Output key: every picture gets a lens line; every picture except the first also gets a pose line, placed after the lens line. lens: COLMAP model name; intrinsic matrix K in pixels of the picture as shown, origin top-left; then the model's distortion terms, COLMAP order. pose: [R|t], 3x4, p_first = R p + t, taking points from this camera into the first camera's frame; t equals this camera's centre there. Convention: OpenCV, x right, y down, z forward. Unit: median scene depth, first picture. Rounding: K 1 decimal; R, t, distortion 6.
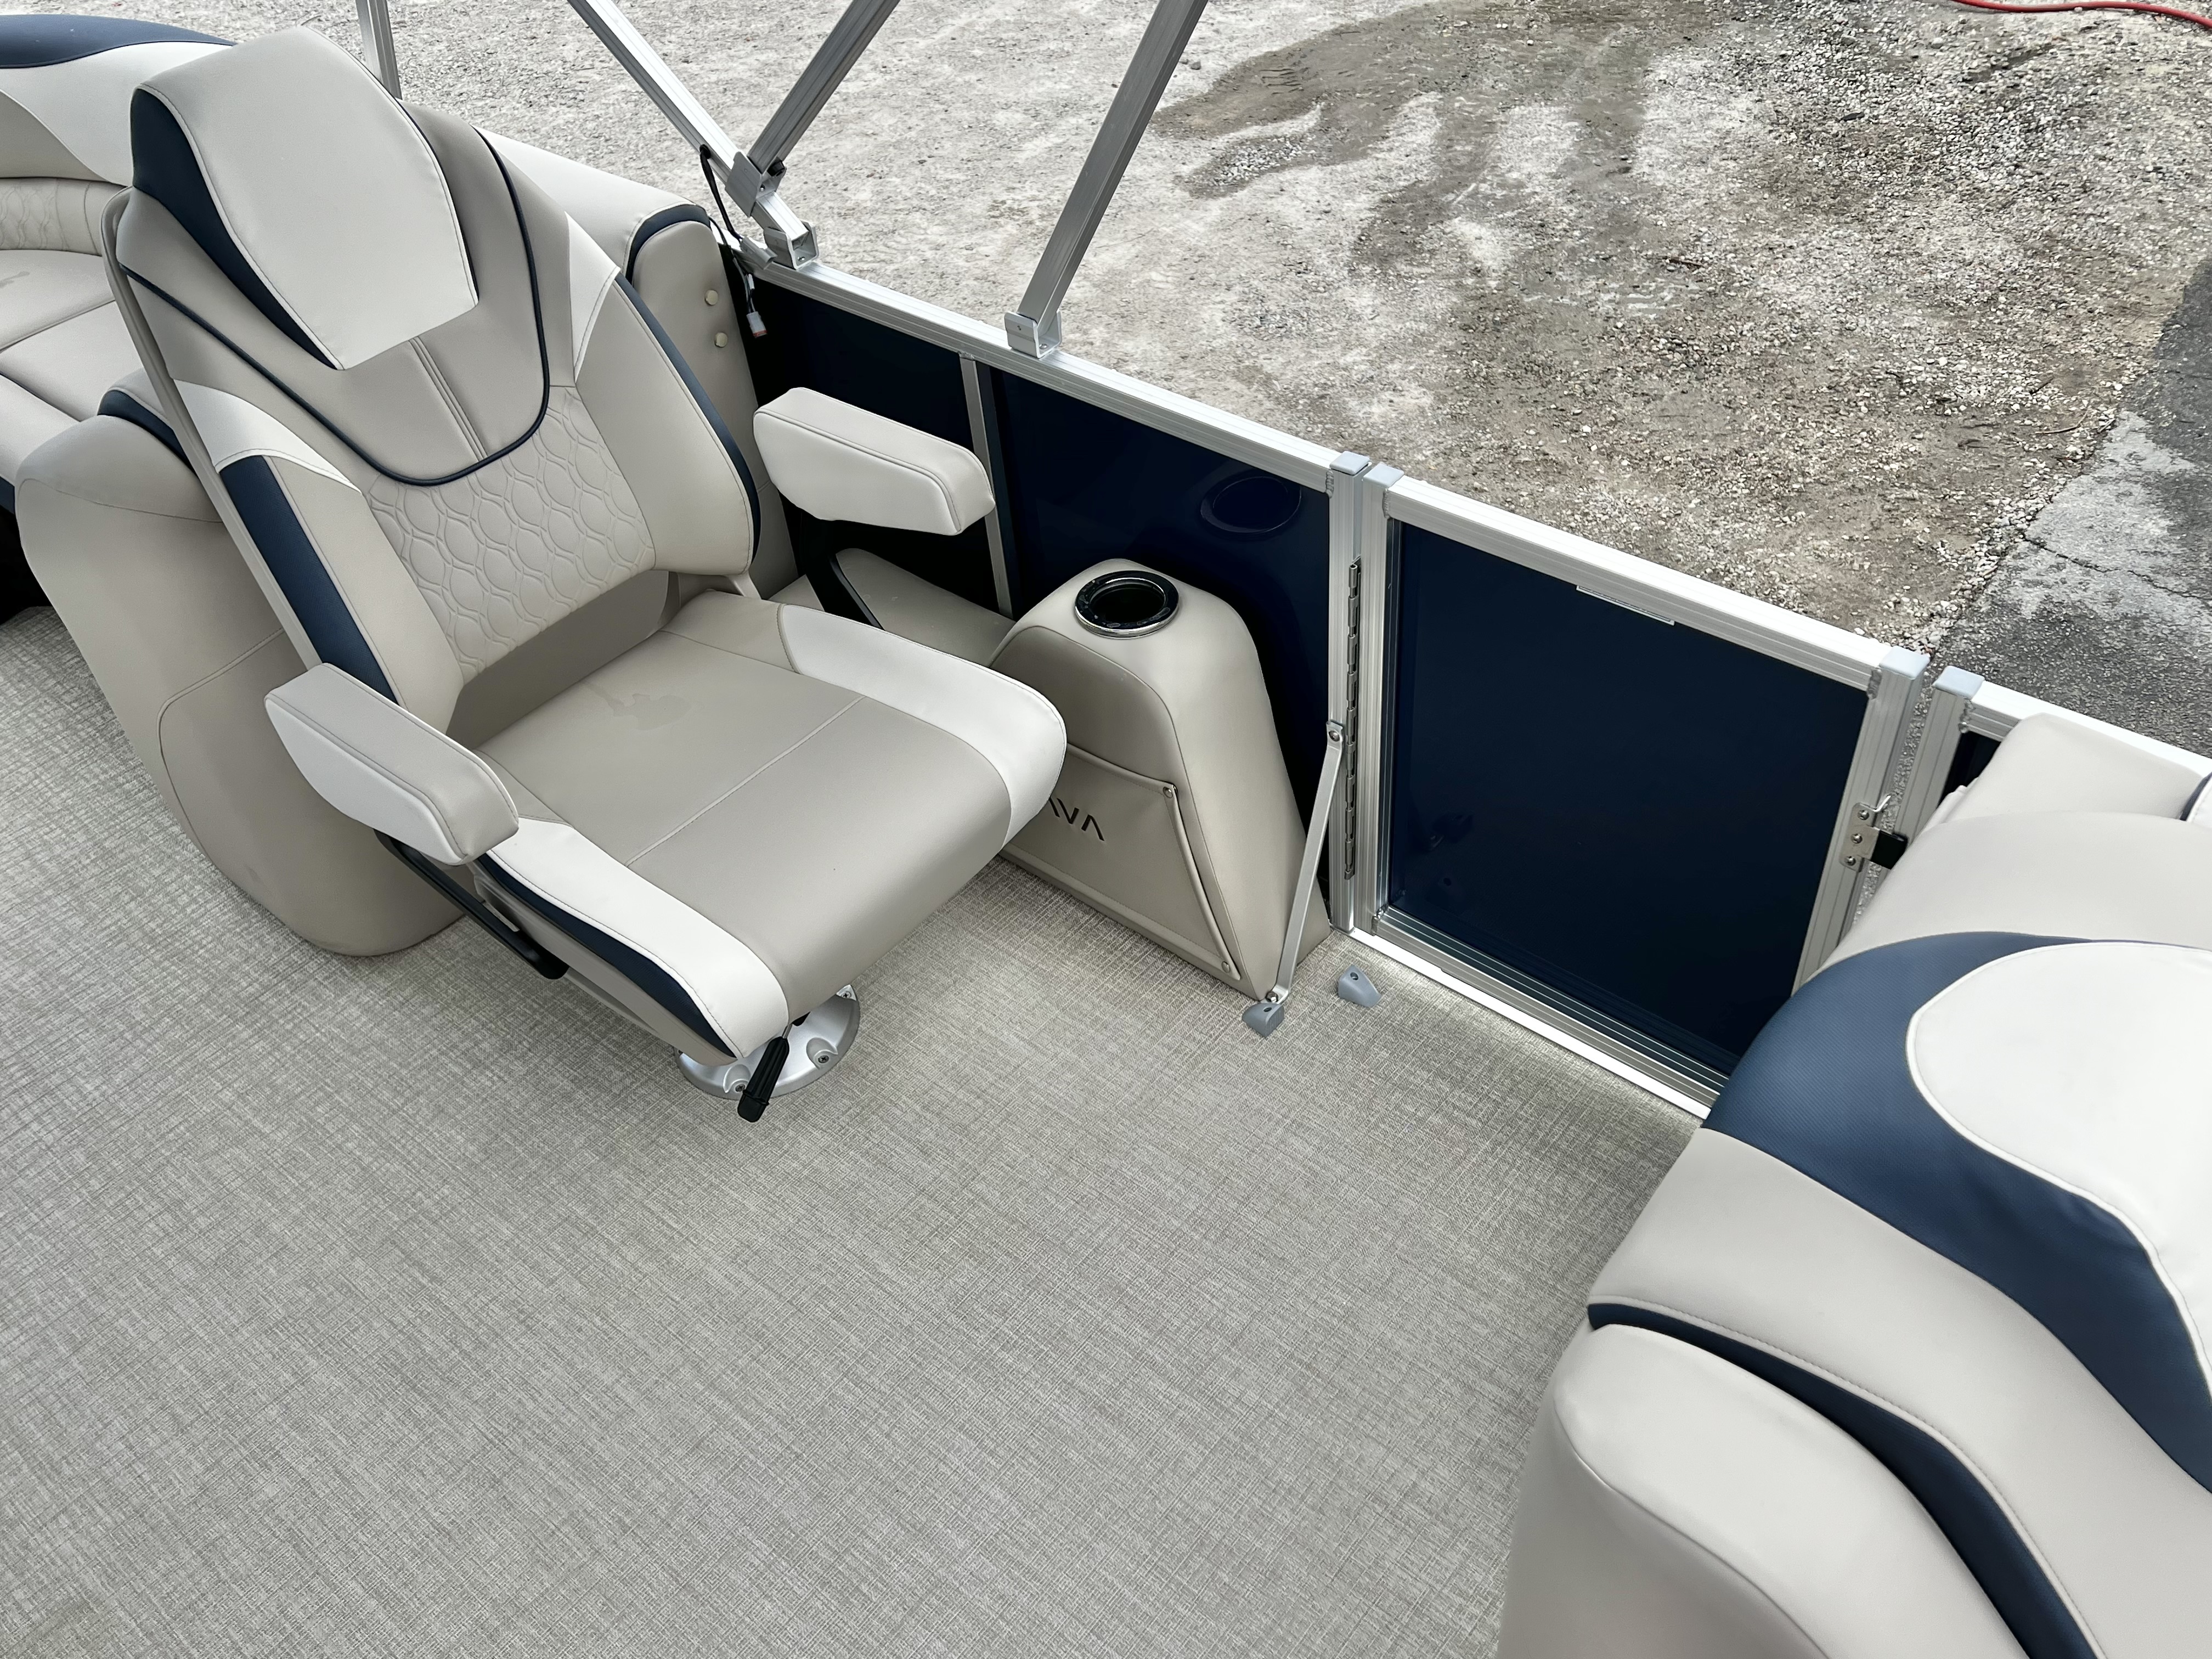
lens RADIAL K [[1801.6, 0, 1125.5], [0, 1801.6, 825.7], [0, 0, 1]] dist [0.045803, -0.031065]
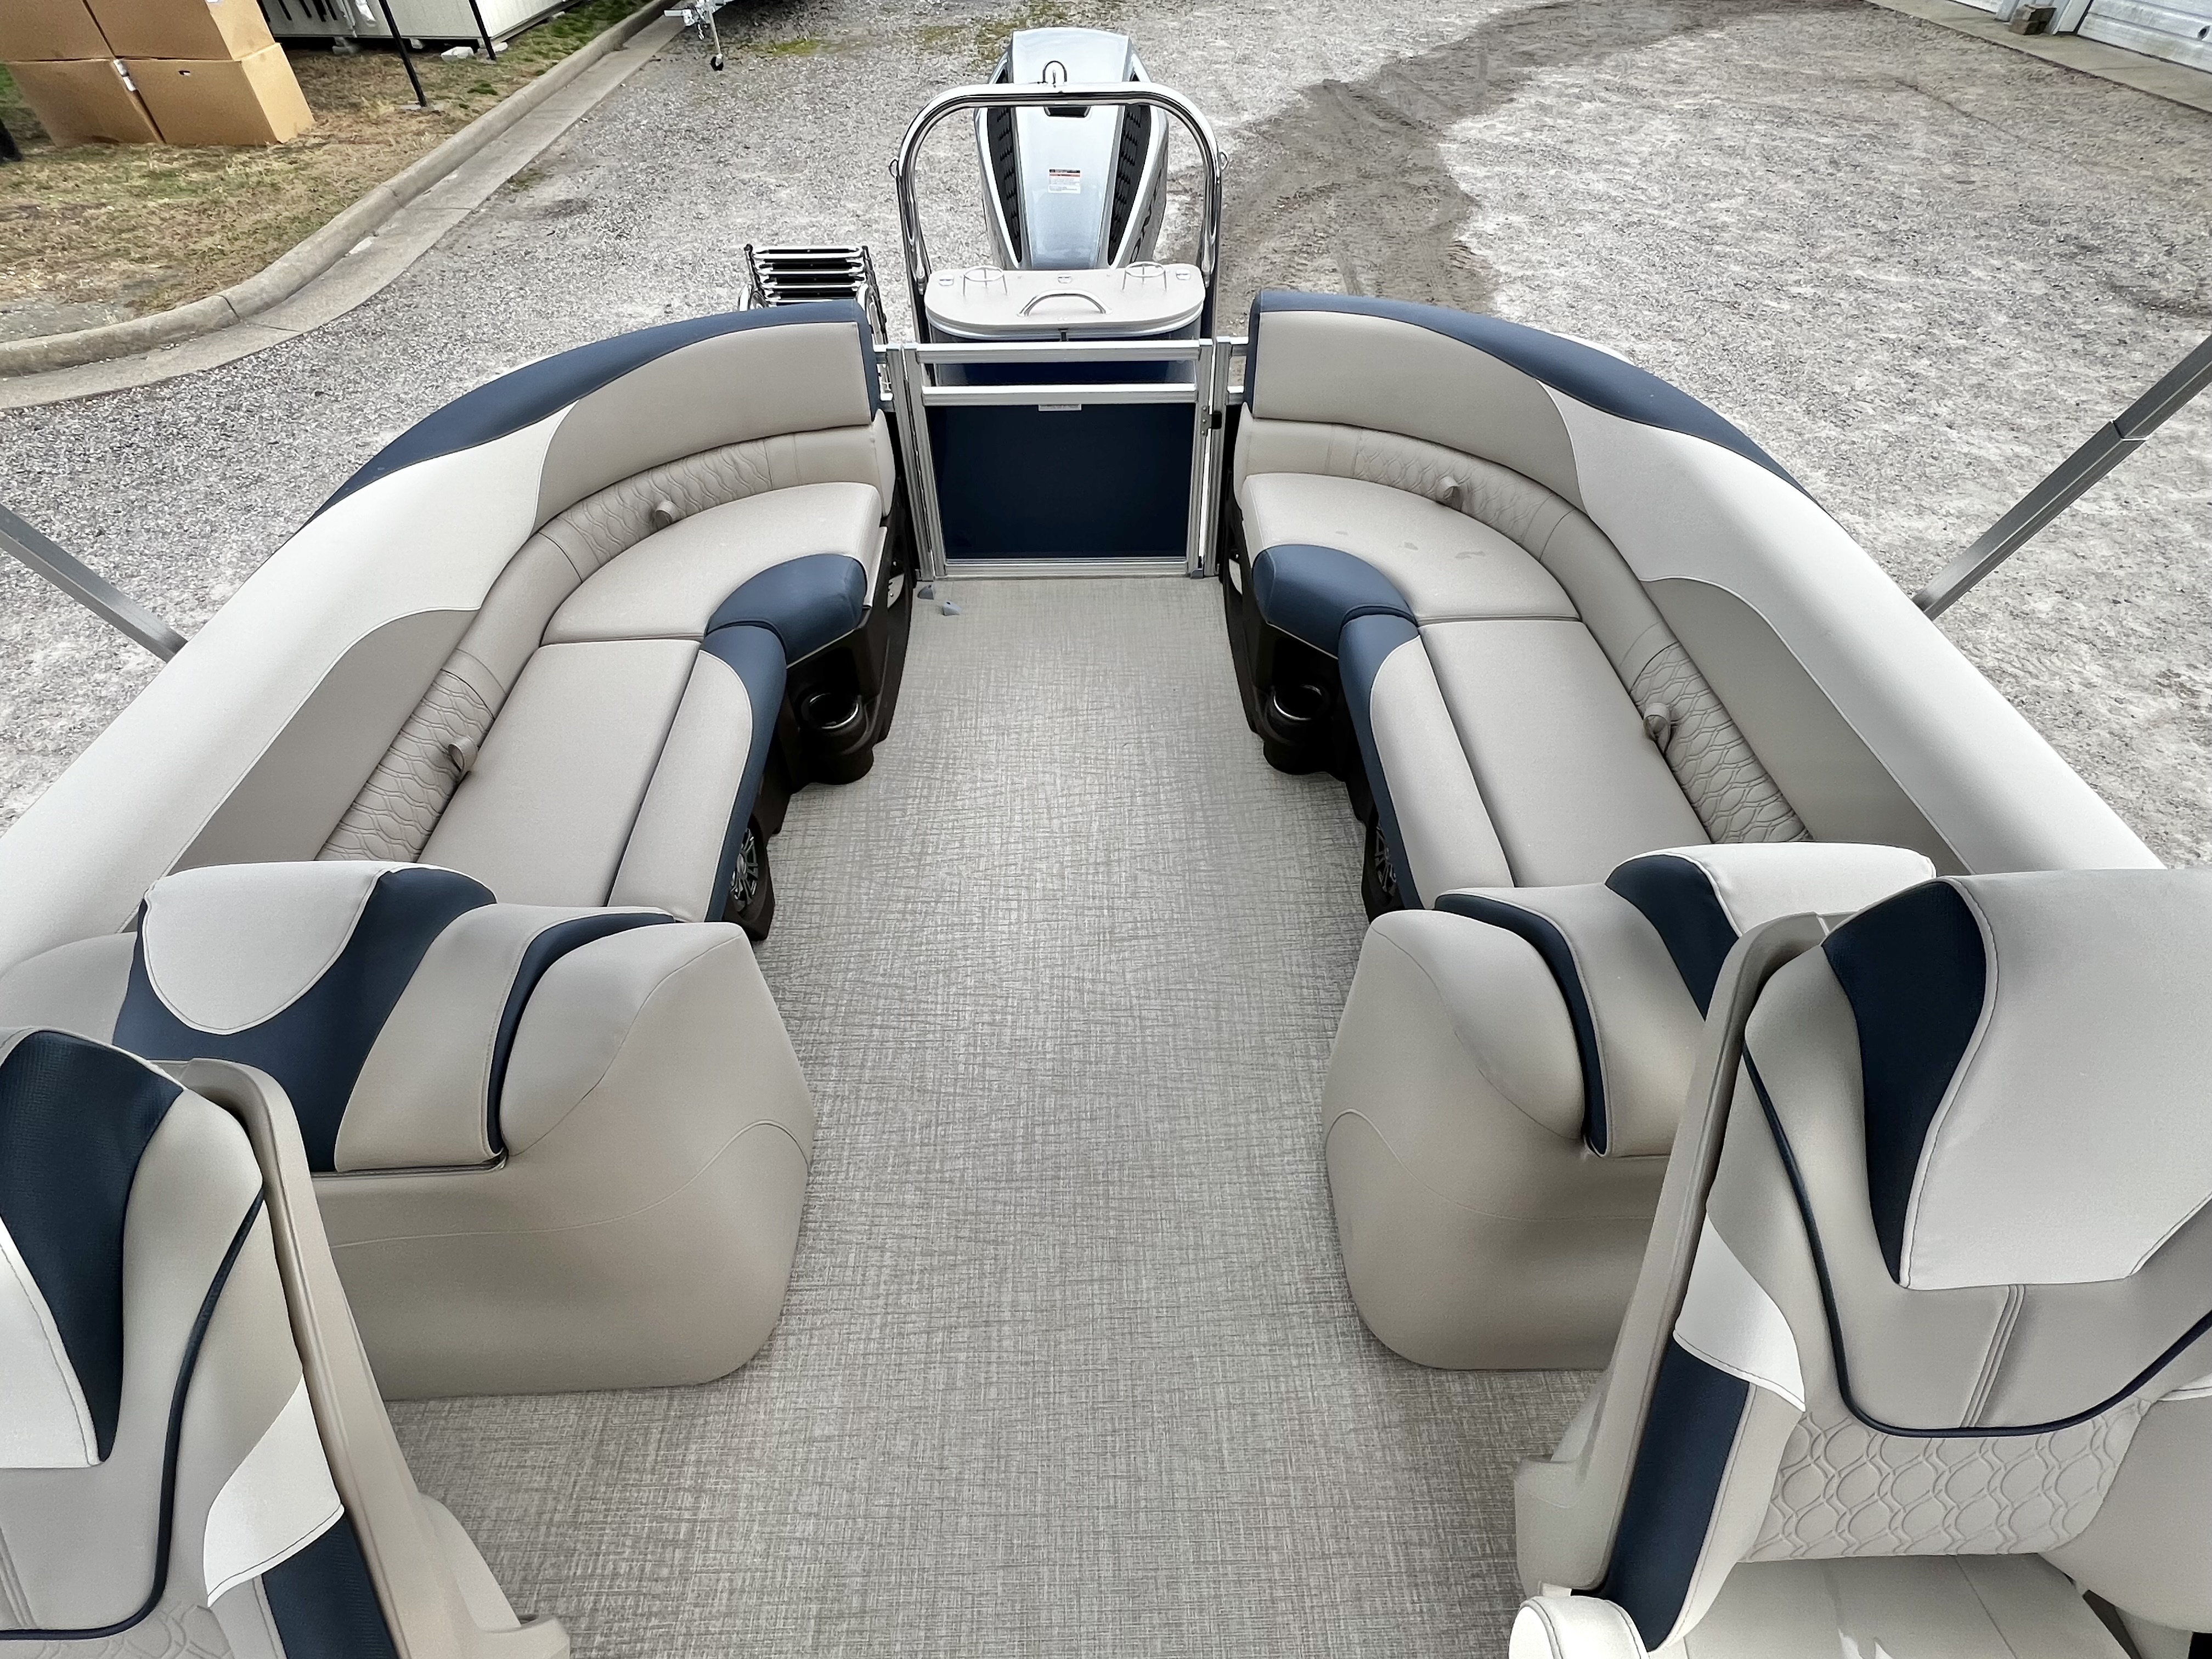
lens RADIAL K [[1078.6, 0, 1104.4], [0, 1078.6, 829.4], [0, 0, 1]] dist [0.000660, -0.000642]
pose [[0.658400, 0.581186, -0.478260, -0.160934], [-0.535741, 0.808184, 0.244582, -0.098654], [0.528670, 0.095191, 0.843473, 0.137945]]
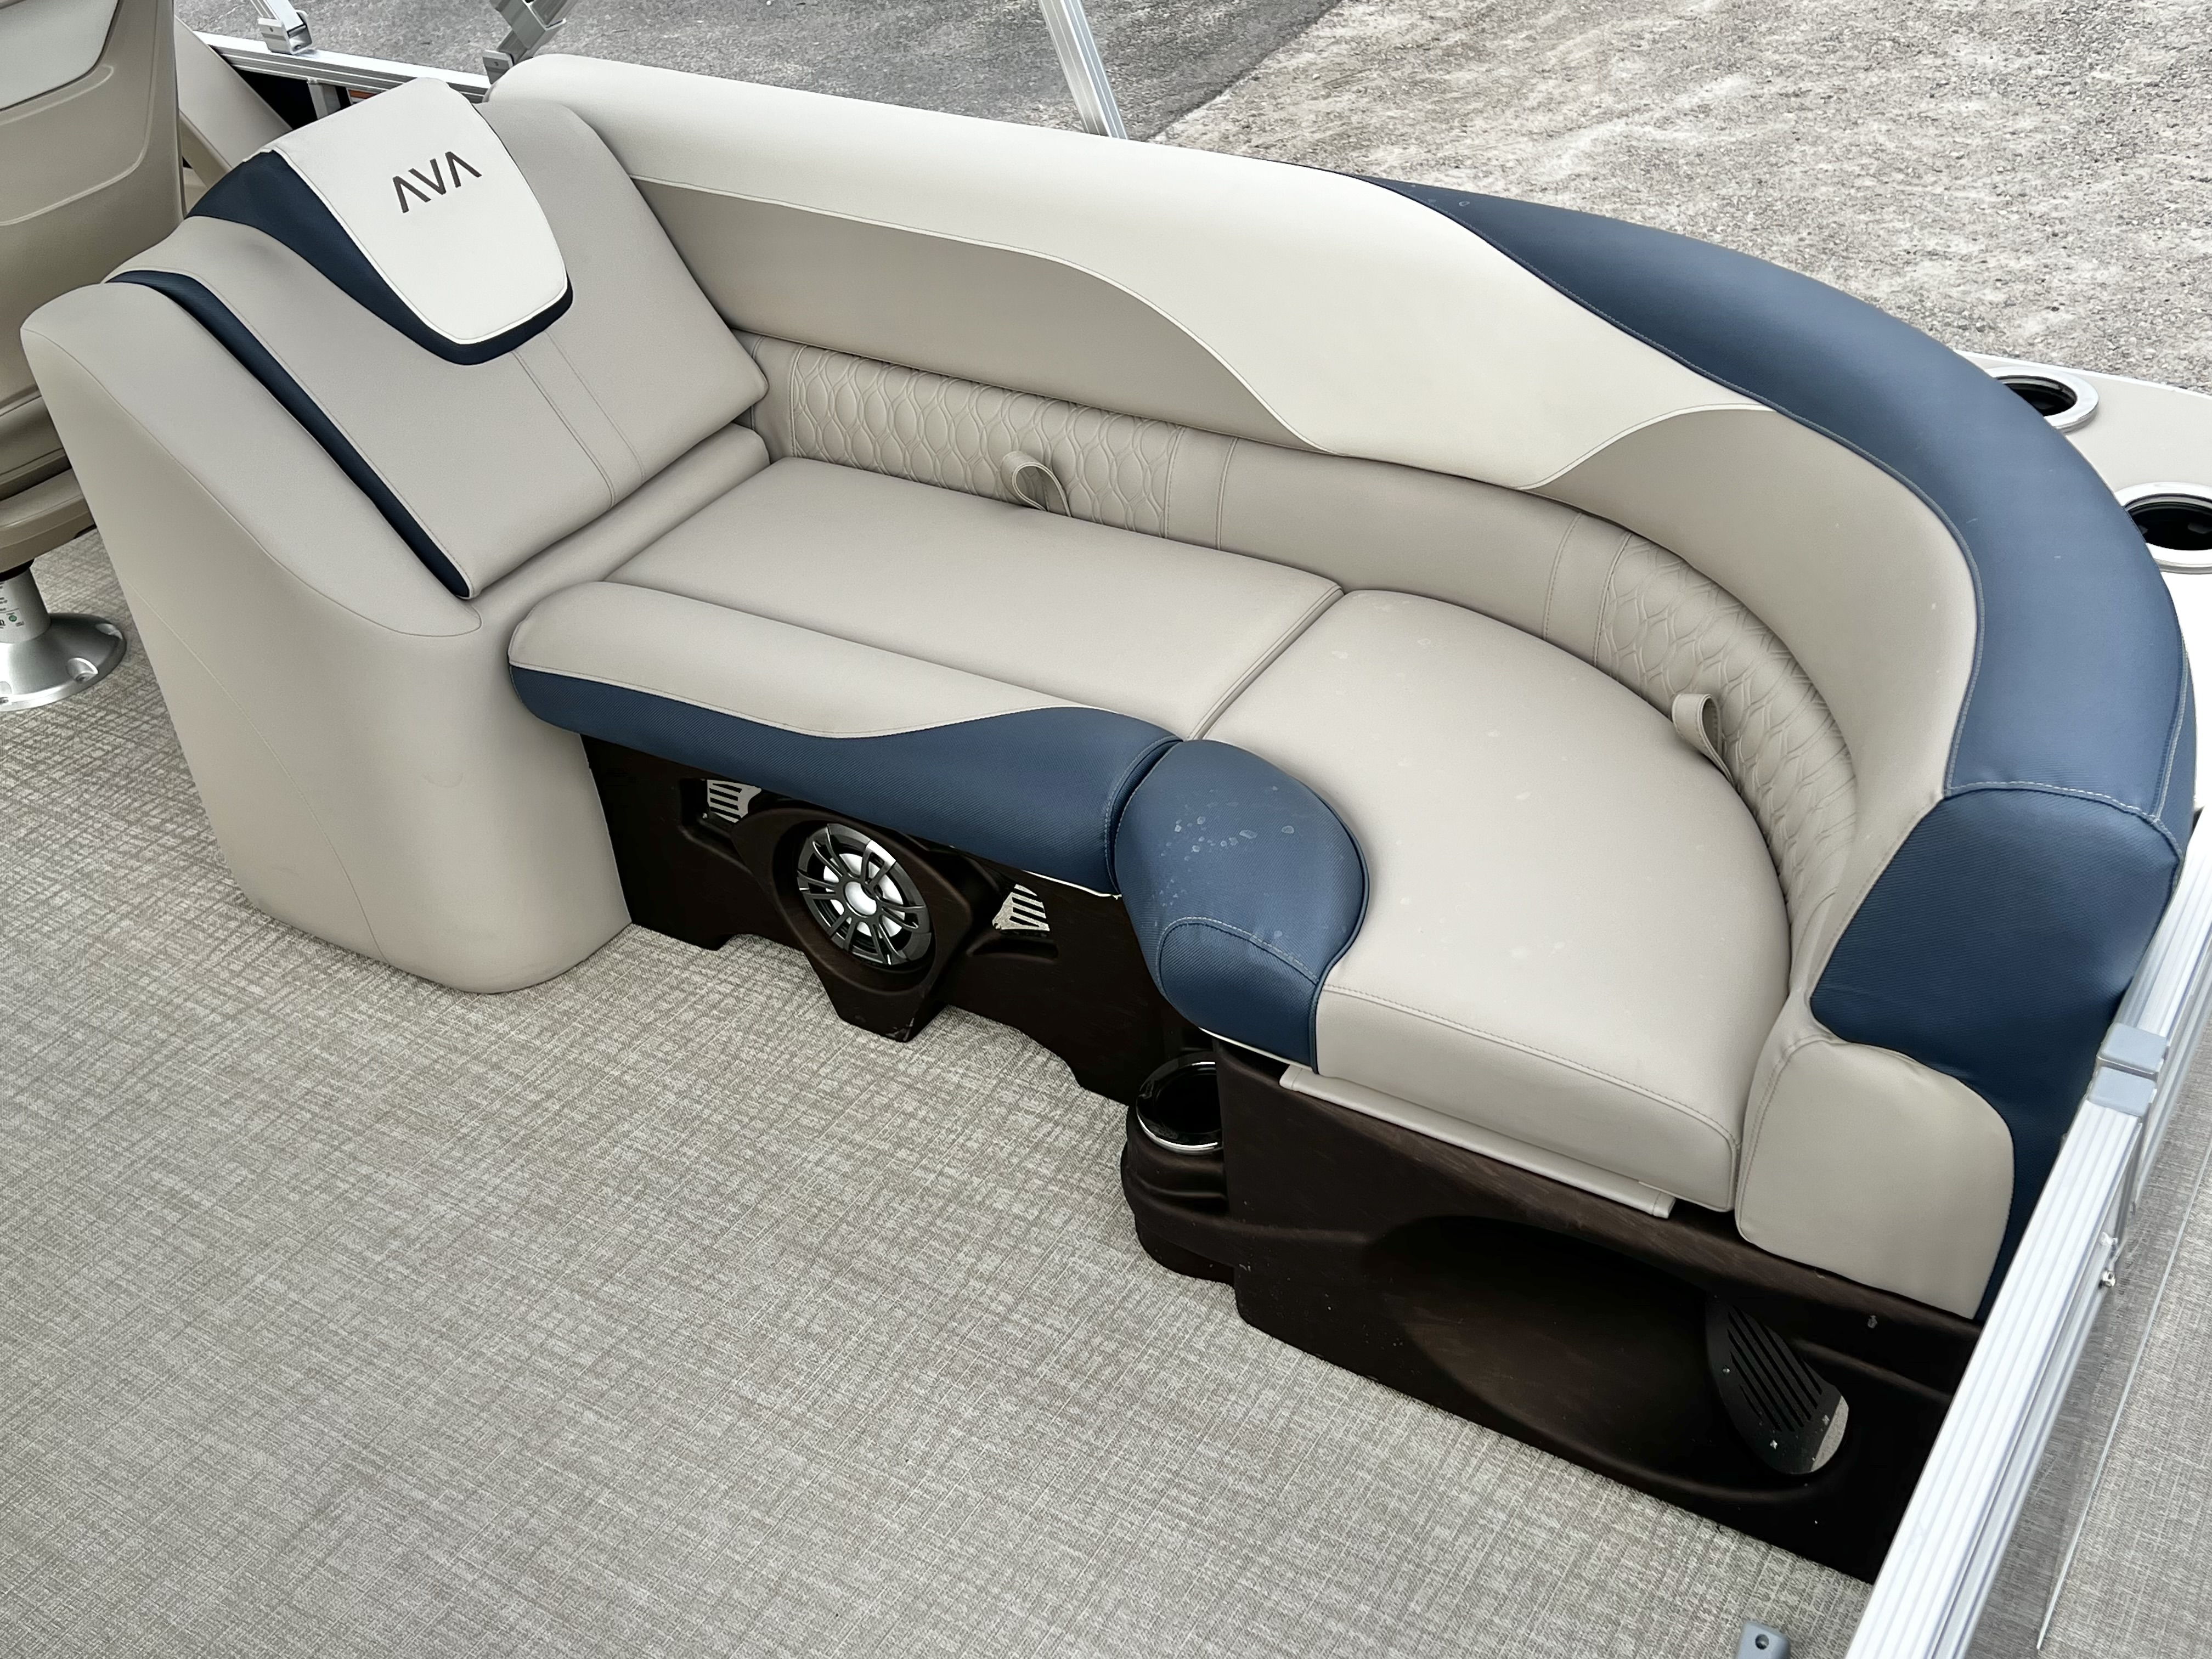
lens RADIAL K [[2315.2, 0, 1125.9], [0, 2315.2, 785.7], [0, 0, 1]] dist [0.025568, 0.000000]
pose [[-0.979317, 0.199282, -0.034998, -0.423318], [0.007604, 0.209101, 0.977865, -0.337444], [0.202189, 0.957373, -0.206291, 0.433204]]
